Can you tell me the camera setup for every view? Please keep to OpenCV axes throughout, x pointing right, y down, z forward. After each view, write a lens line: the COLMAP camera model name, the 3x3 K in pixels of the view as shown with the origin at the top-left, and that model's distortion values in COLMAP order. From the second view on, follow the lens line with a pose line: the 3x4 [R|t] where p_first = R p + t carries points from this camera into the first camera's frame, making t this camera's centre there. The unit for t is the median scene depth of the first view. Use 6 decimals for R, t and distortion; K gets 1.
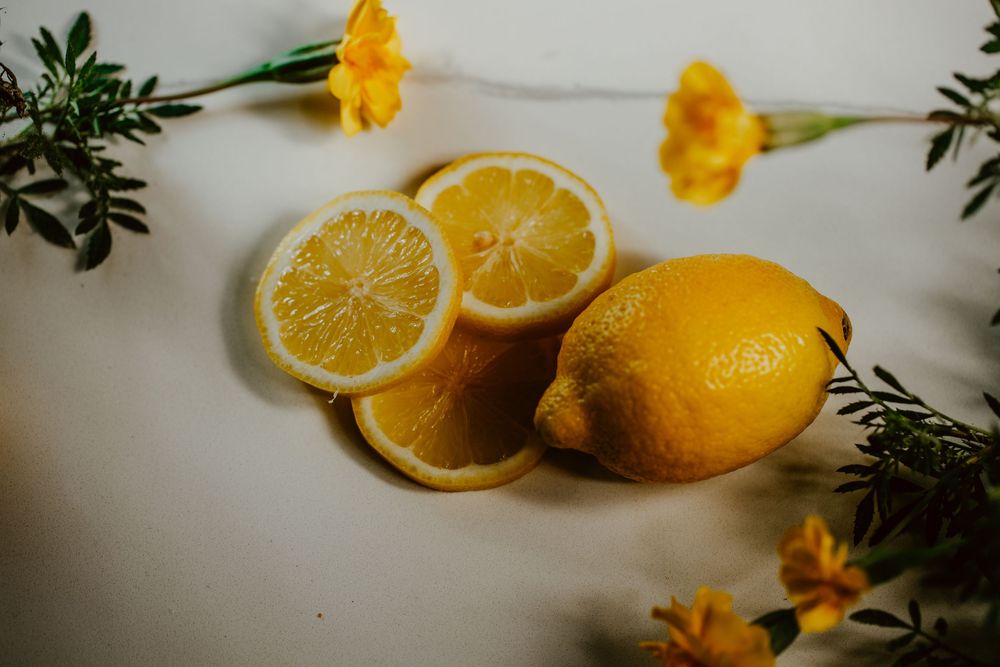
lens RADIAL K [[3189.3, 0, 498.4], [0, 3189.3, 333.7], [0, 0, 1]] dist [-0.025490, 0.000000]
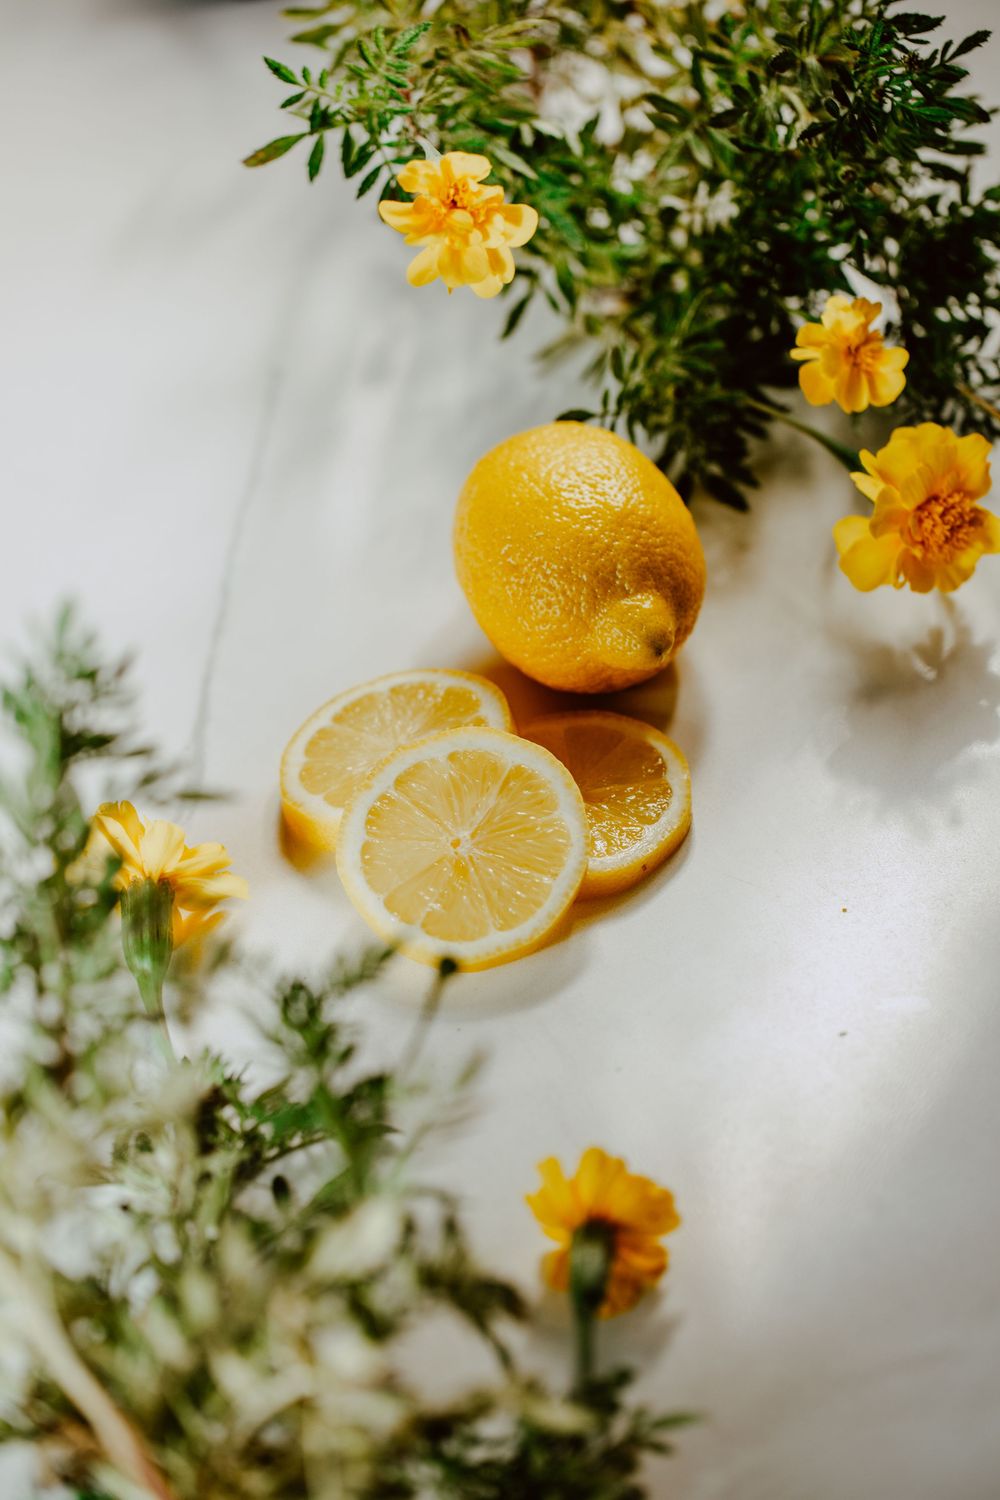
lens RADIAL K [[4784.0, 0, 501.7], [0, 4784.0, 754.0], [0, 0, 1]] dist [-0.025490, 0.000000]
pose [[0.028347, -0.684767, 0.728210, -0.952144], [0.961358, 0.218248, 0.167804, -0.222162], [-0.273837, 0.695314, 0.664494, 0.136024]]
